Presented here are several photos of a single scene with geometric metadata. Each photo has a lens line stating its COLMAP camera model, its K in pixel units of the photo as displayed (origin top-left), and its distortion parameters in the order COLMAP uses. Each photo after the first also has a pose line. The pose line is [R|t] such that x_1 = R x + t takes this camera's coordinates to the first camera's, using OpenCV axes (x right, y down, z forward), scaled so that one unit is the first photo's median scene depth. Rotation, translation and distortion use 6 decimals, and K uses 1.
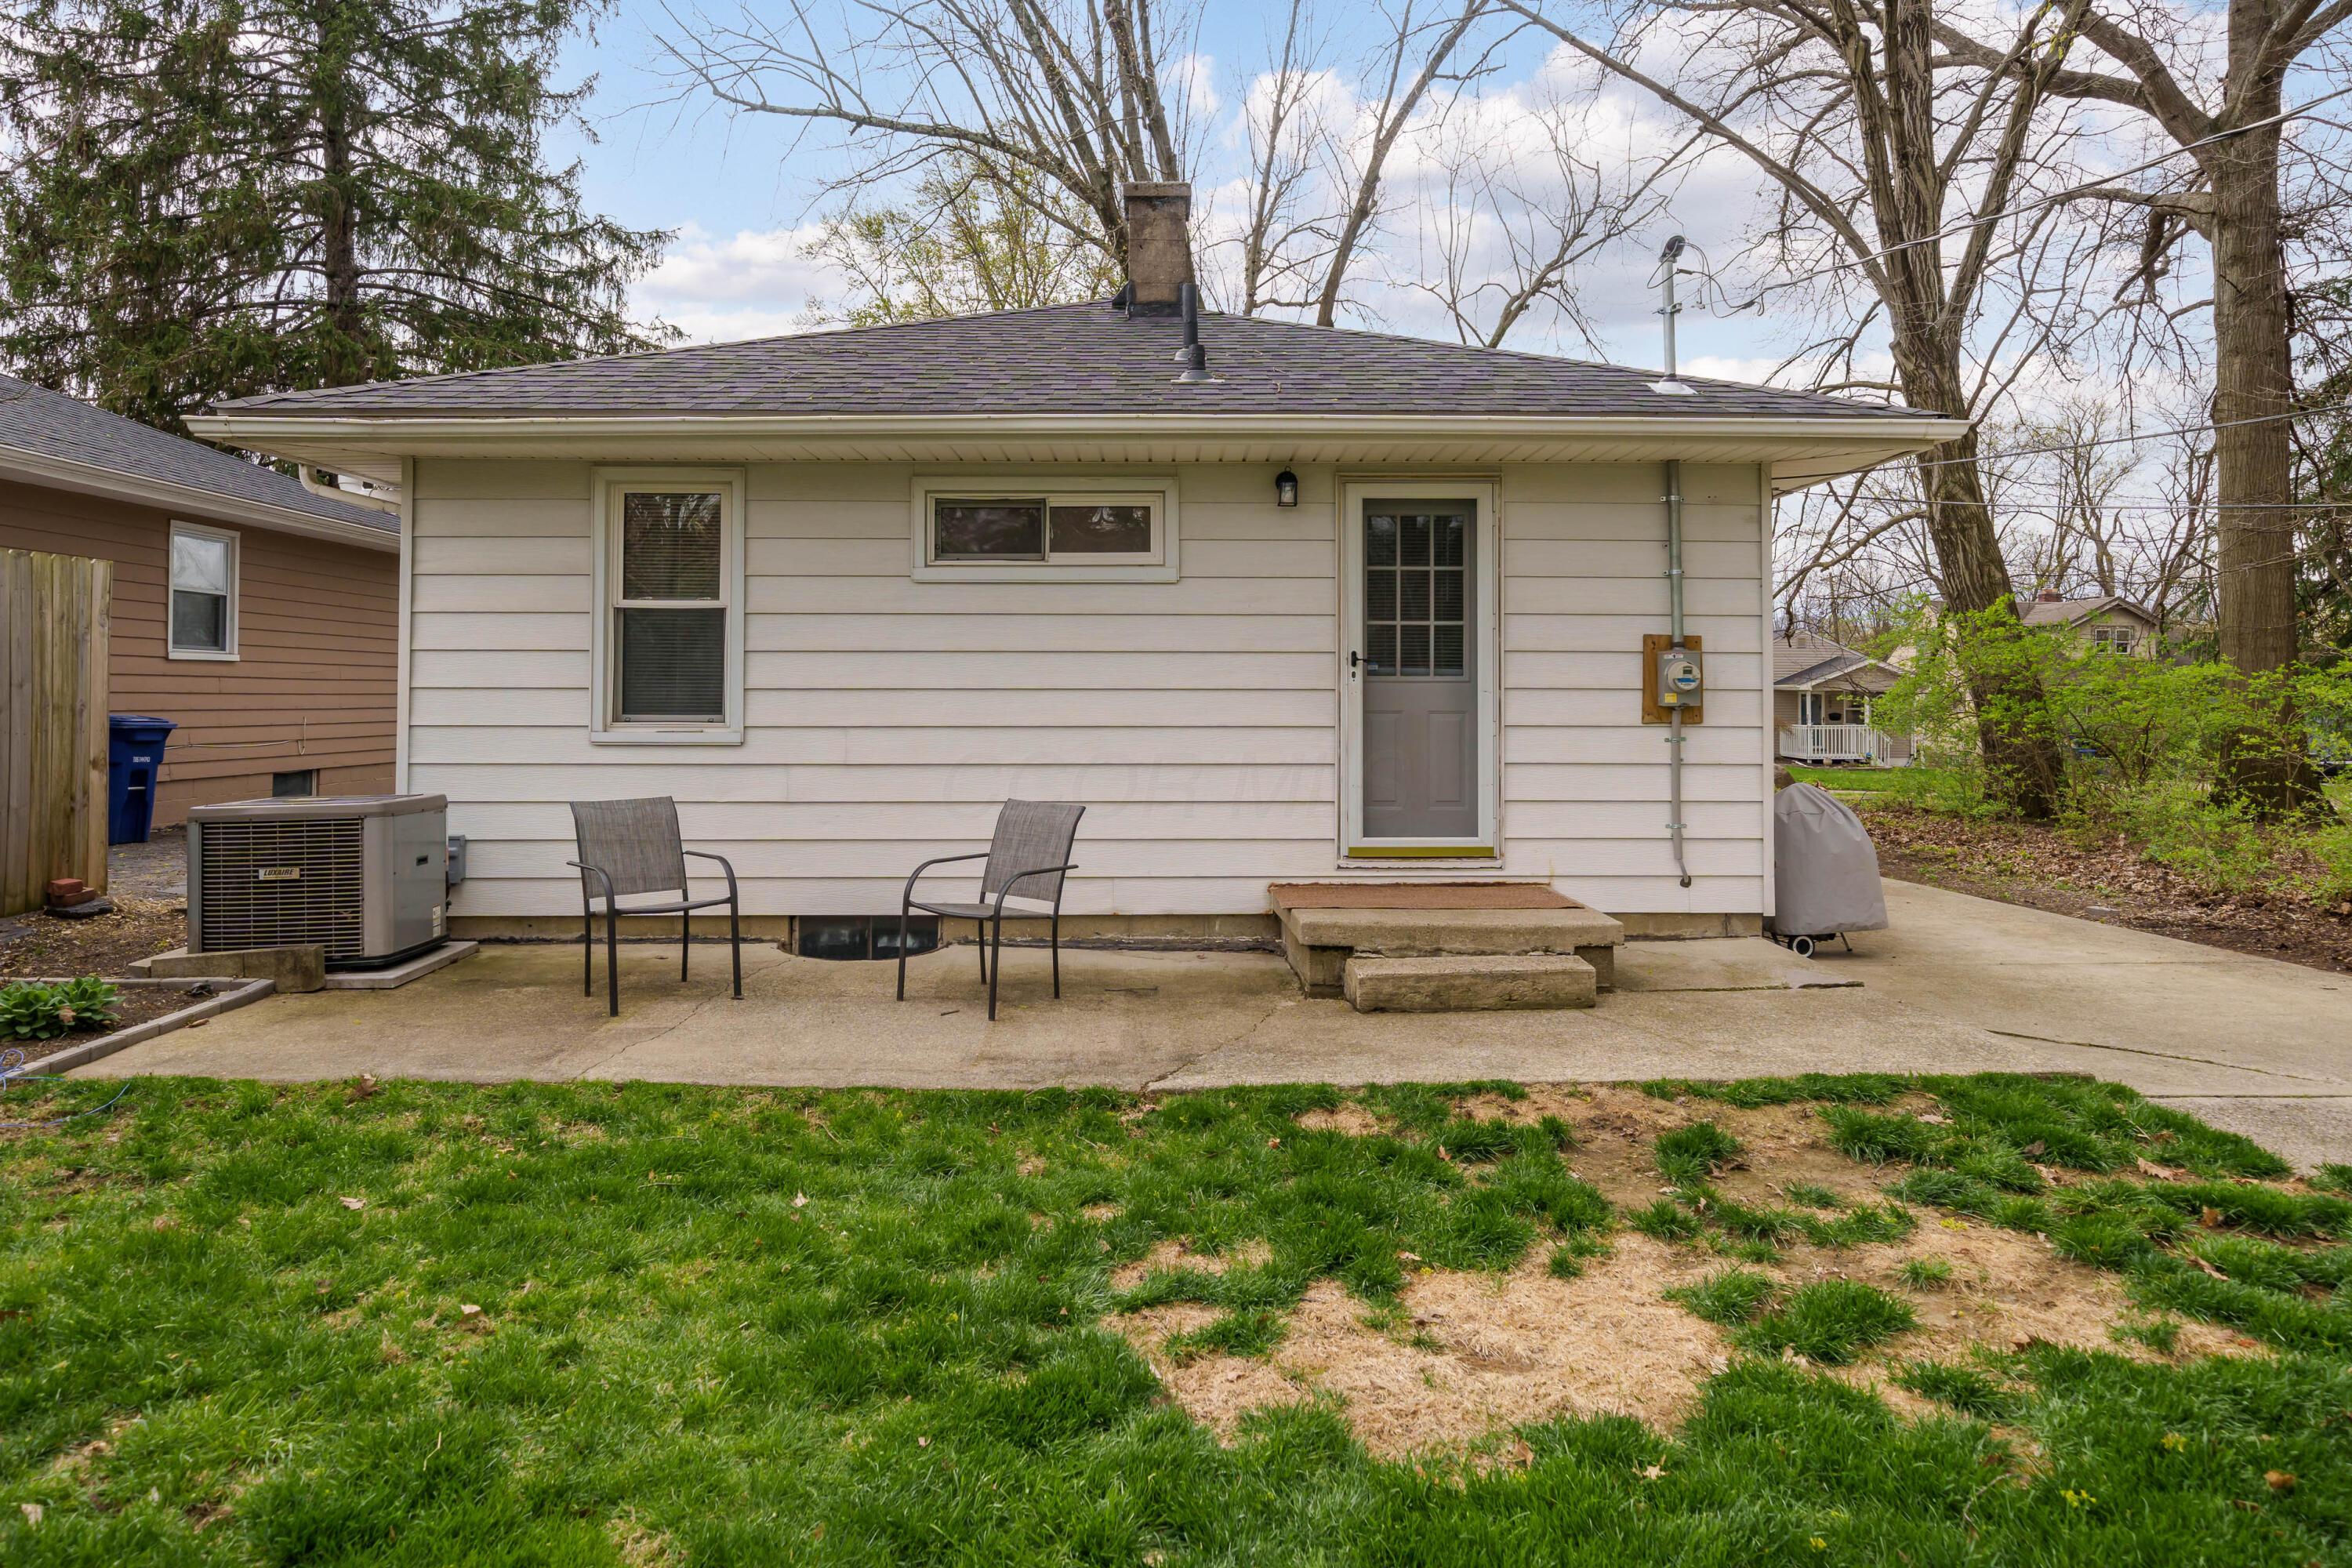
lens RADIAL K [[1405.4, 0, 1168.8], [0, 1405.4, 812.6], [0, 0, 1]] dist [0.001394, 0.000412]
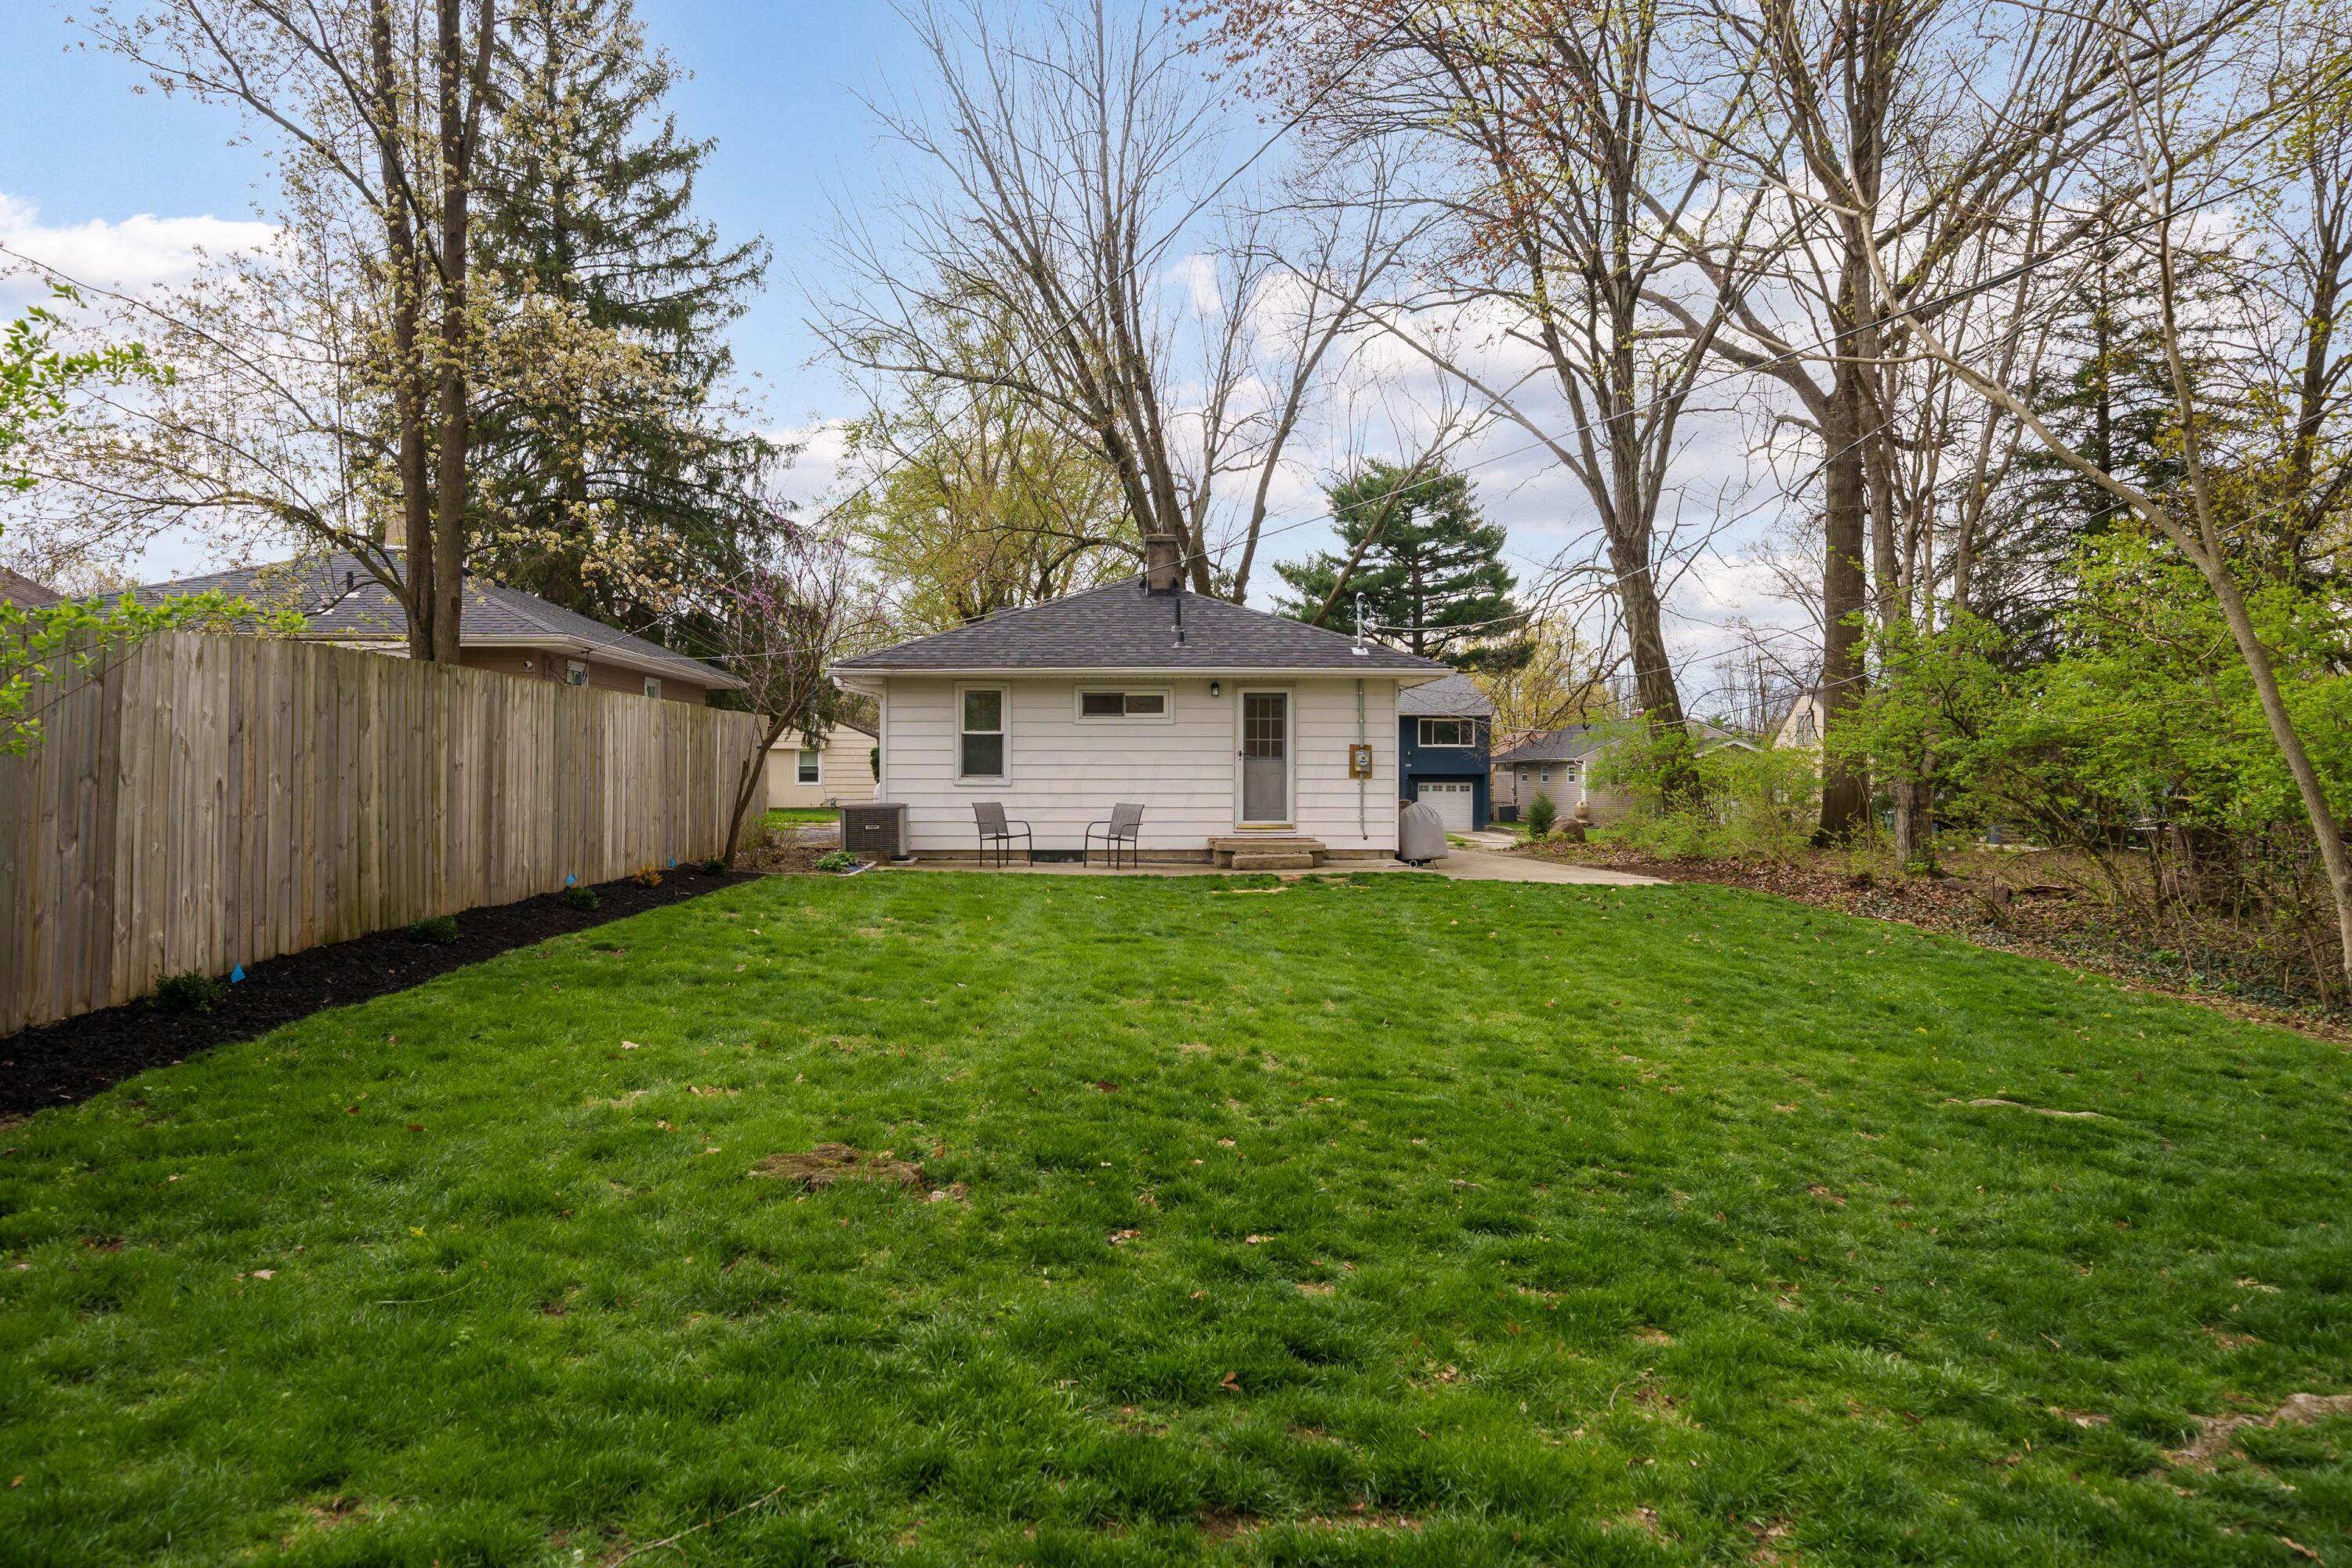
lens RADIAL K [[1405.4, 0, 1168.8], [0, 1405.4, 812.6], [0, 0, 1]] dist [0.001394, 0.000412]
pose [[0.999745, -0.003478, 0.022320, -0.046605], [0.004632, 0.998643, -0.051867, 0.101239], [-0.022109, 0.051958, 0.998405, -1.194454]]
